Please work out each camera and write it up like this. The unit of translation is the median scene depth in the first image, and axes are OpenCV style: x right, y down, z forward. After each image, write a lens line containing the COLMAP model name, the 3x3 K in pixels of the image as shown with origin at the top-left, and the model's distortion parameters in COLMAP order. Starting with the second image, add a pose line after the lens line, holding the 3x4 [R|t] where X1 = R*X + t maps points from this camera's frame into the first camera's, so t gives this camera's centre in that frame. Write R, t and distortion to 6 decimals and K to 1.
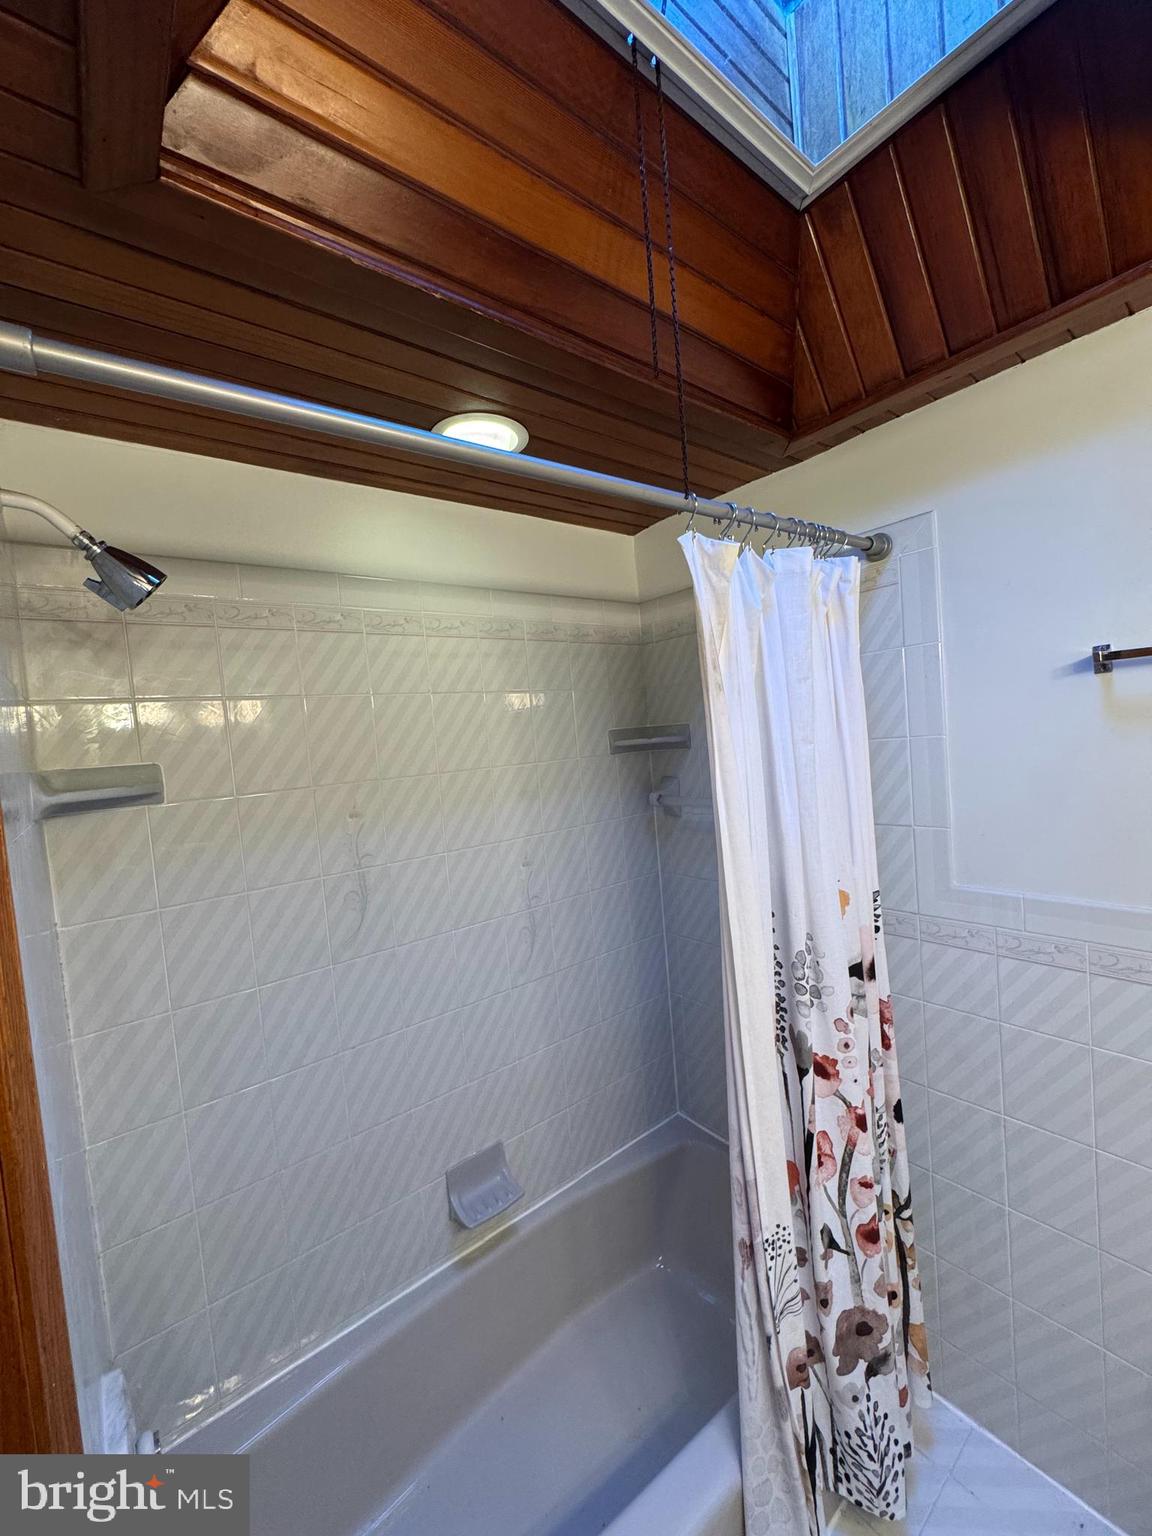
lens RADIAL K [[613.2, 0, 576.0], [0, 613.2, 768.0], [0, 0, 1]] dist [-0.003386, 0.000044]
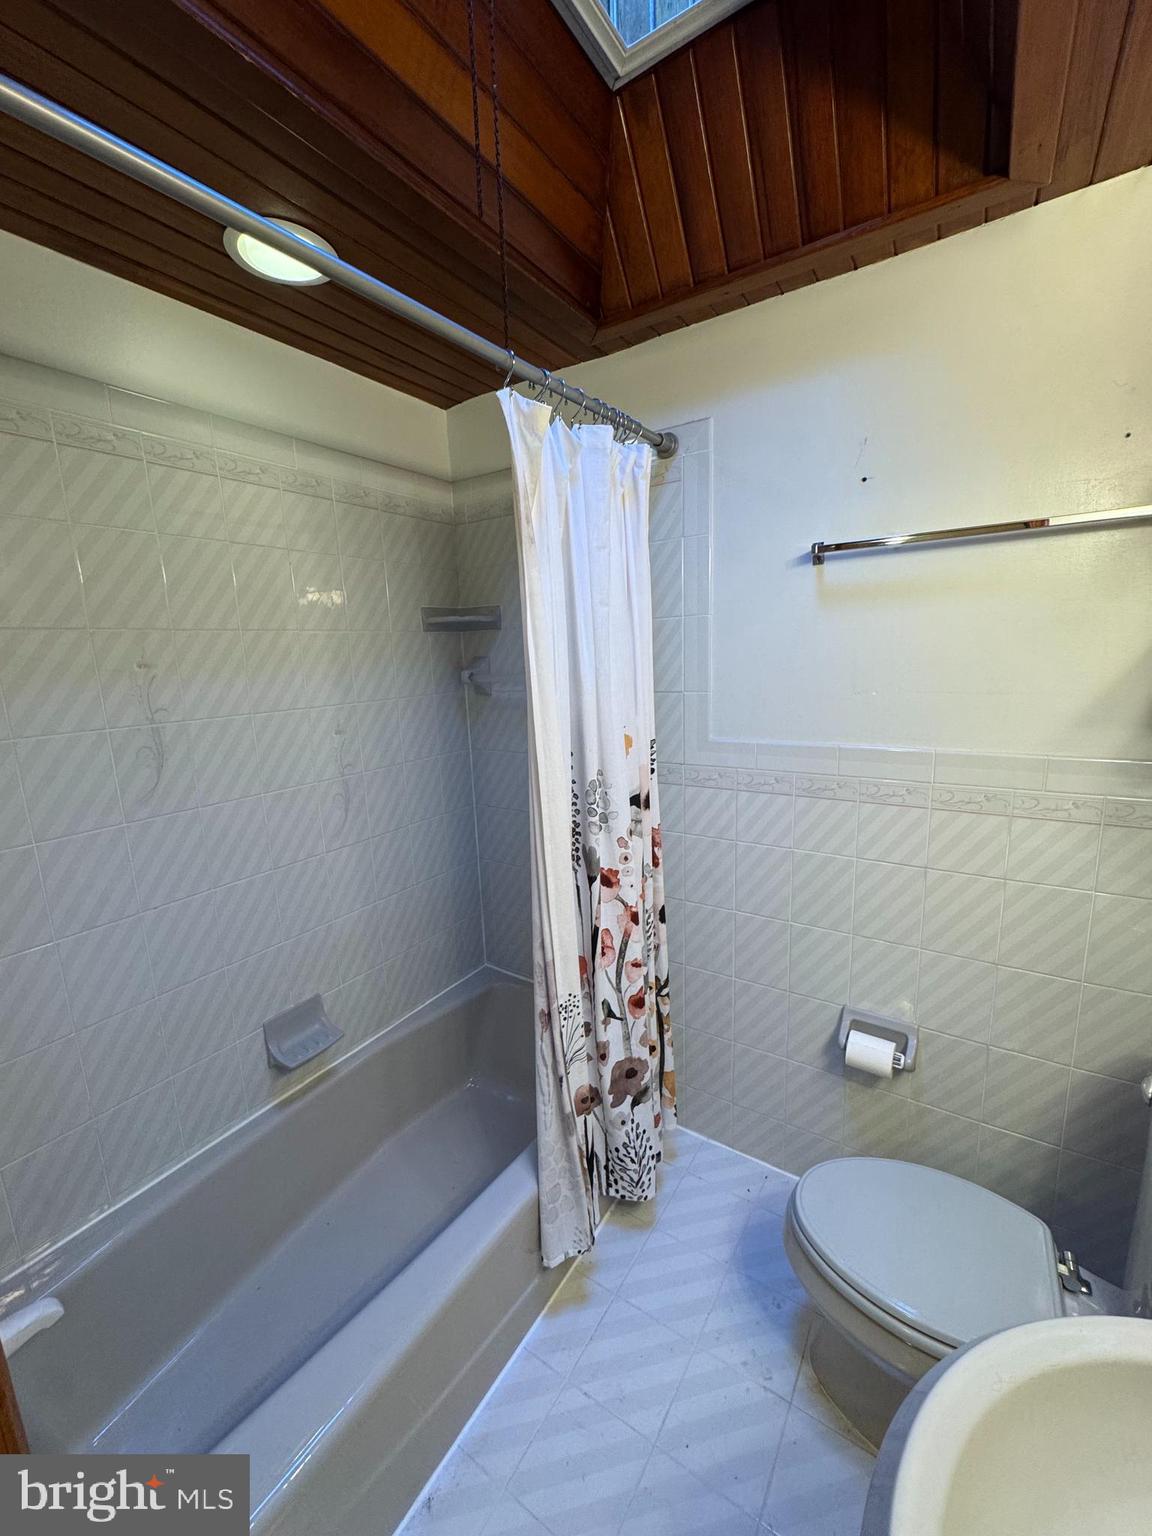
lens RADIAL K [[613.2, 0, 576.0], [0, 613.2, 768.0], [0, 0, 1]] dist [-0.003386, 0.000044]
pose [[0.949927, -0.011572, 0.312258, -0.037312], [-0.025334, 0.993172, 0.113873, 0.130196], [-0.311444, -0.116082, 0.943148, -0.111673]]
